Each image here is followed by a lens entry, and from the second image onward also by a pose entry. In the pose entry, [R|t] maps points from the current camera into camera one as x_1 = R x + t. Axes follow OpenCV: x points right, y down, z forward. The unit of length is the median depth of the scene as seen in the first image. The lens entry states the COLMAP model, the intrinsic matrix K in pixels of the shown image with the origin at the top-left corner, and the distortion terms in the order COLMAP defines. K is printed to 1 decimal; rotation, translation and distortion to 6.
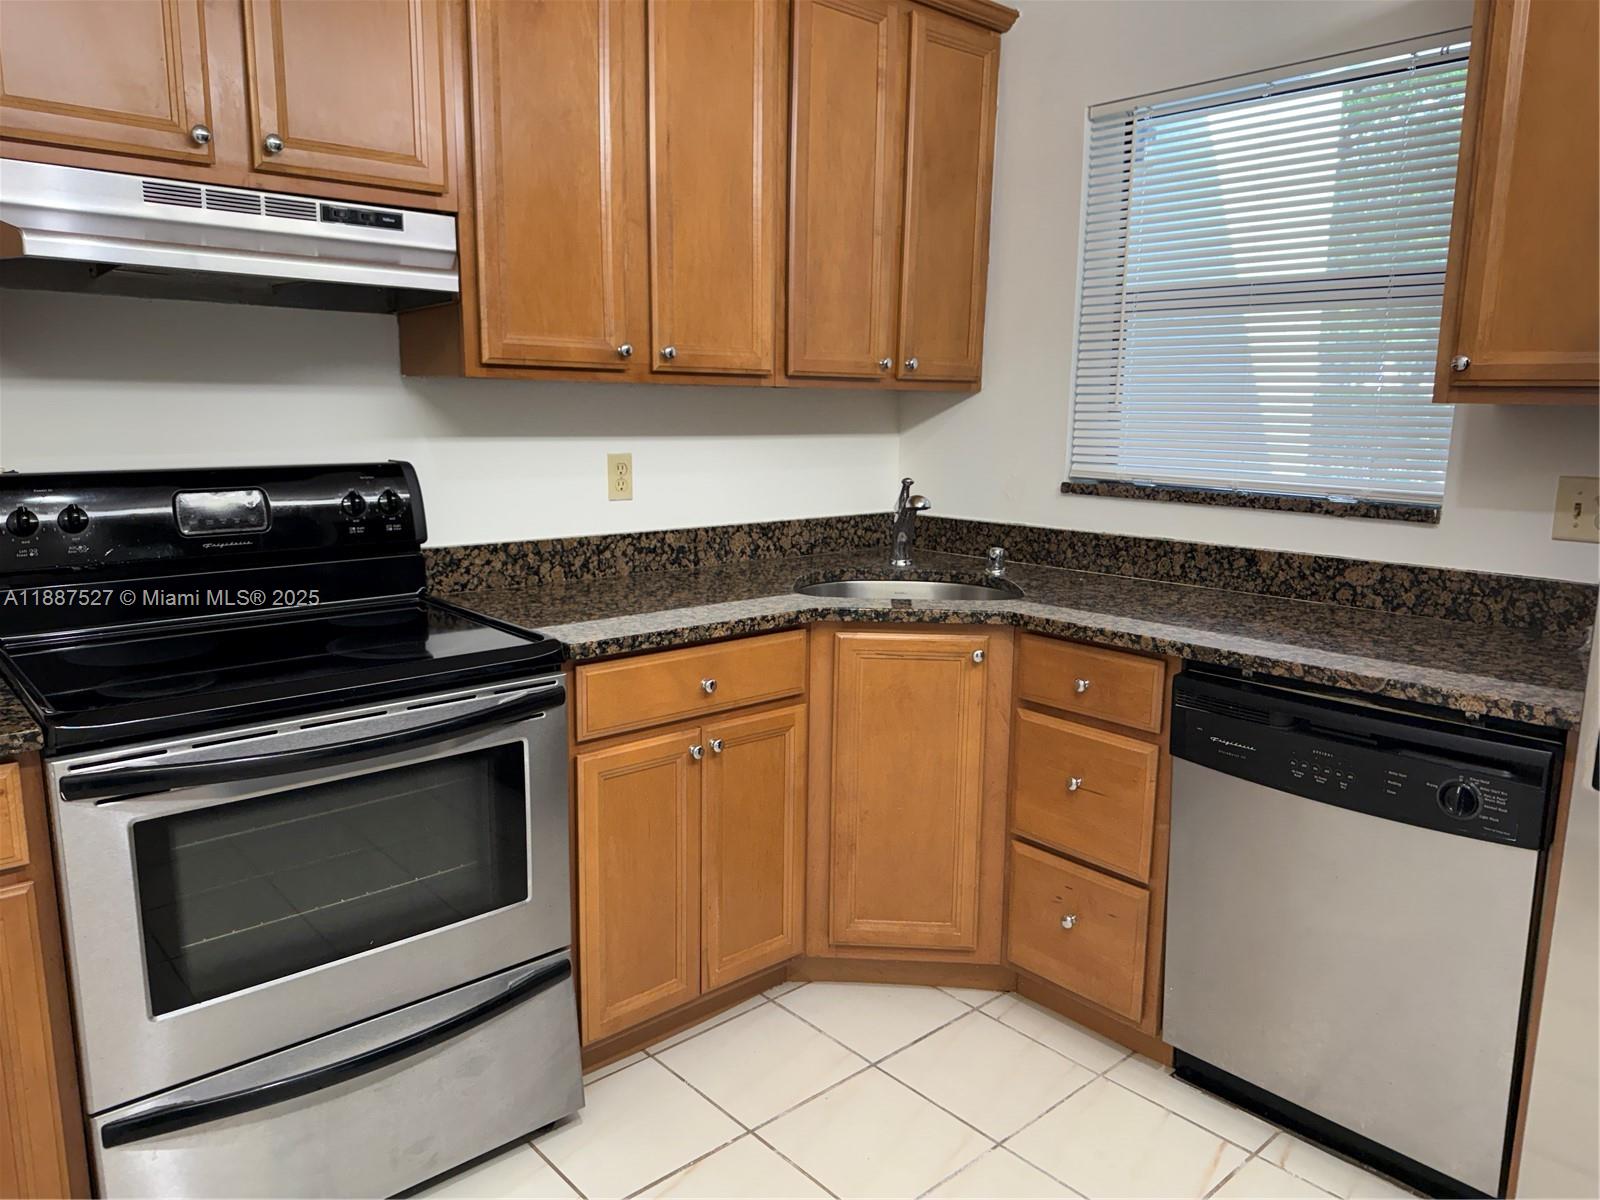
lens RADIAL K [[1116.7, 0, 800.0], [0, 1116.7, 610.5], [0, 0, 1]] dist [0.083696, -0.110195]
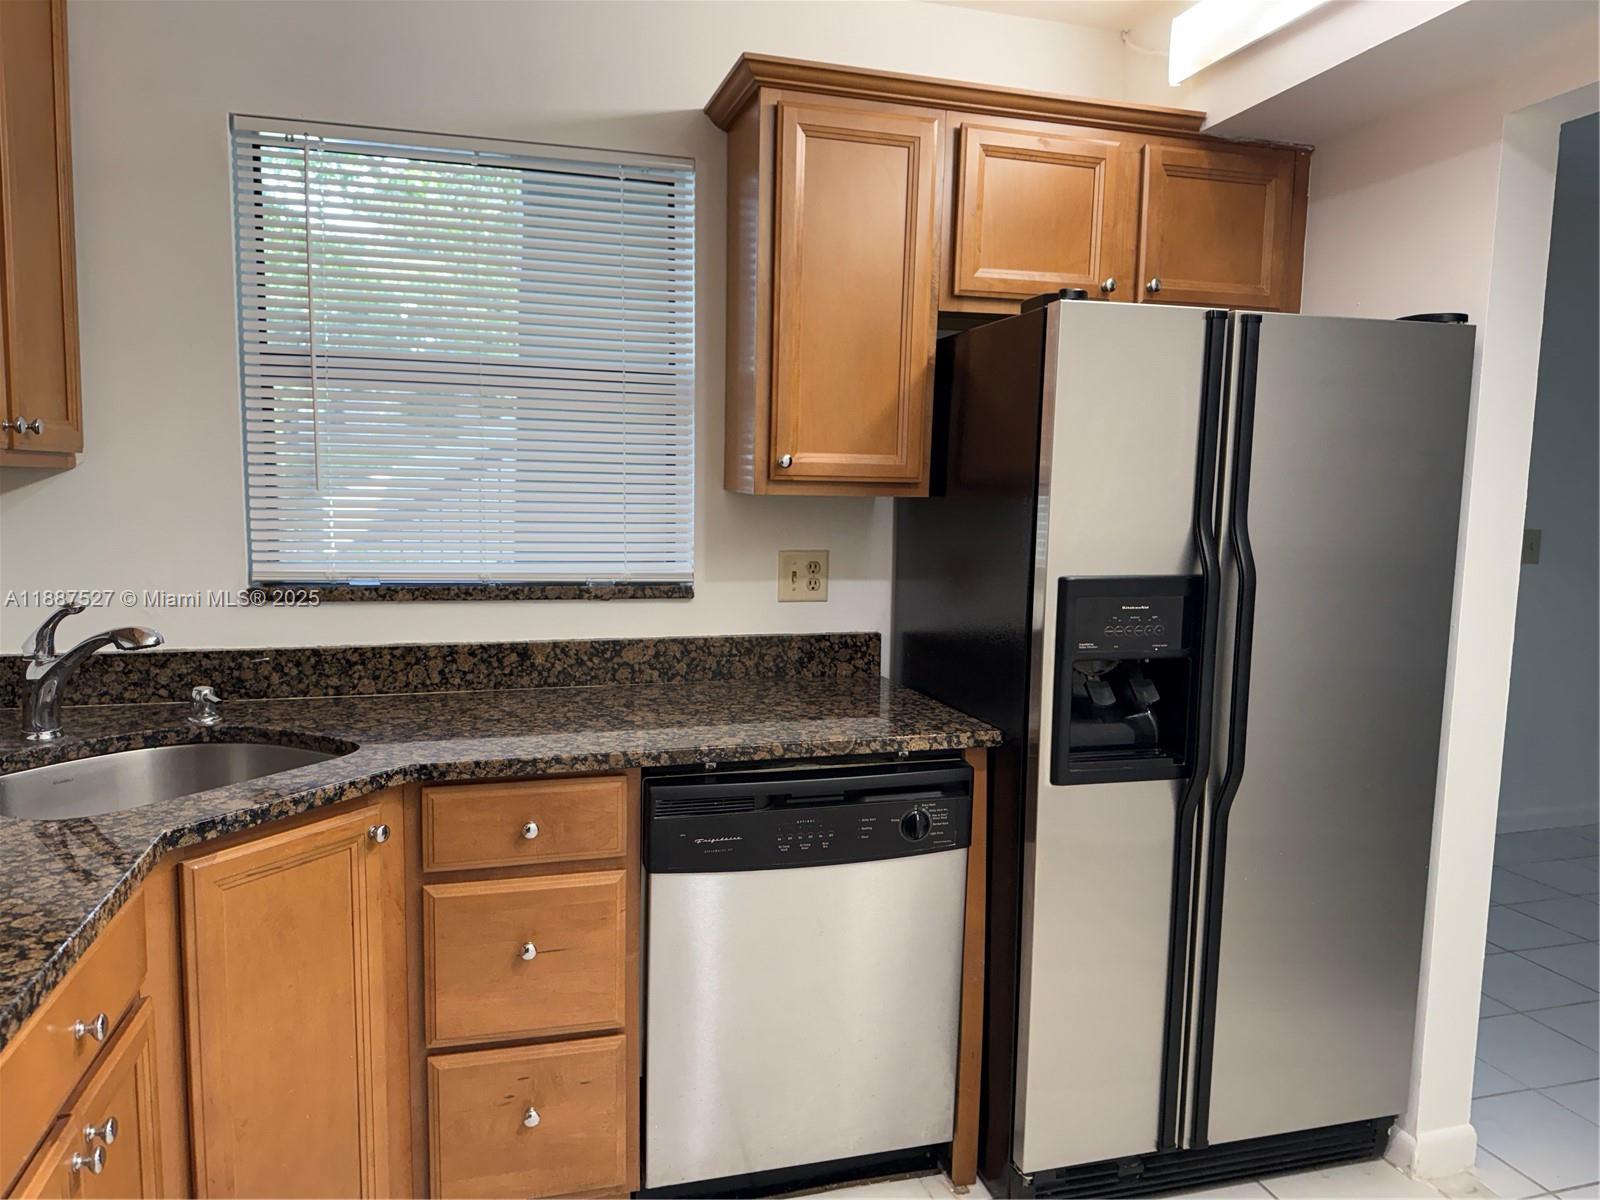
lens RADIAL K [[1116.7, 0, 808.1], [0, 1116.7, 612.9], [0, 0, 1]] dist [0.083696, -0.110195]
pose [[0.433546, -0.108824, 0.894536, -0.376522], [0.156509, 0.986688, 0.044181, -0.093509], [-0.887436, 0.120849, 0.444806, 0.413976]]
